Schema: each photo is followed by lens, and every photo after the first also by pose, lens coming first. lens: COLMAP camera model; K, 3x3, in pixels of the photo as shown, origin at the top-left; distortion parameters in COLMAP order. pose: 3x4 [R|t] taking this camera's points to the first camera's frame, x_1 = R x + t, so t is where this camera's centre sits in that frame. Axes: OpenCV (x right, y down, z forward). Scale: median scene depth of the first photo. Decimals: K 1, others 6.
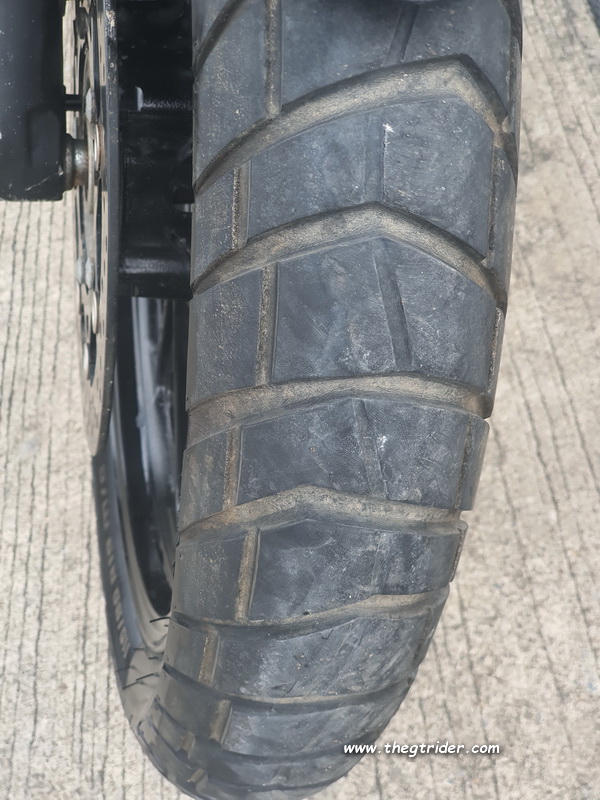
lens RADIAL K [[1219.5, 0, 300.0], [0, 1219.5, 400.0], [0, 0, 1]] dist [0.017920, 0.032747]
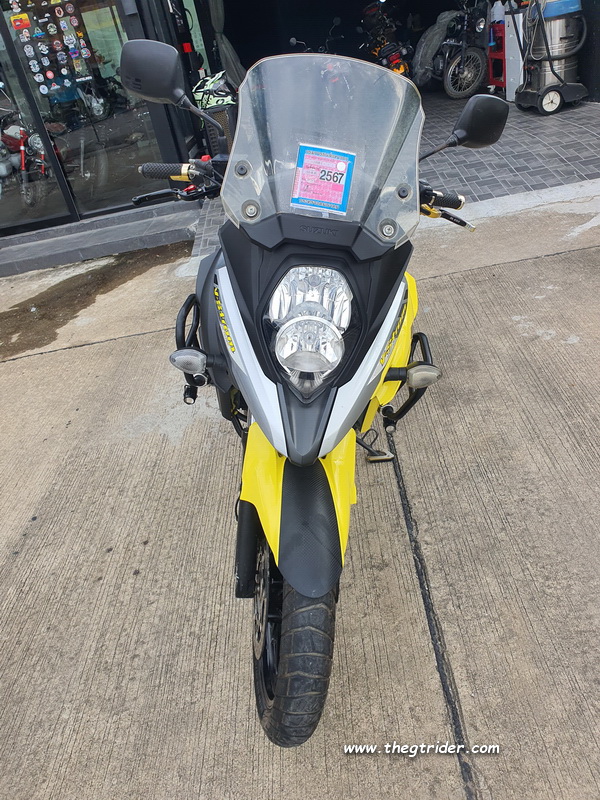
lens RADIAL K [[617.9, 0, 300.0], [0, 617.9, 400.0], [0, 0, 1]] dist [-0.001573, -0.001035]
pose [[0.997736, 0.009190, -0.066614, 0.125645], [-0.030226, 0.946196, -0.322178, -0.131282], [0.060069, 0.323463, 0.944332, -1.437636]]
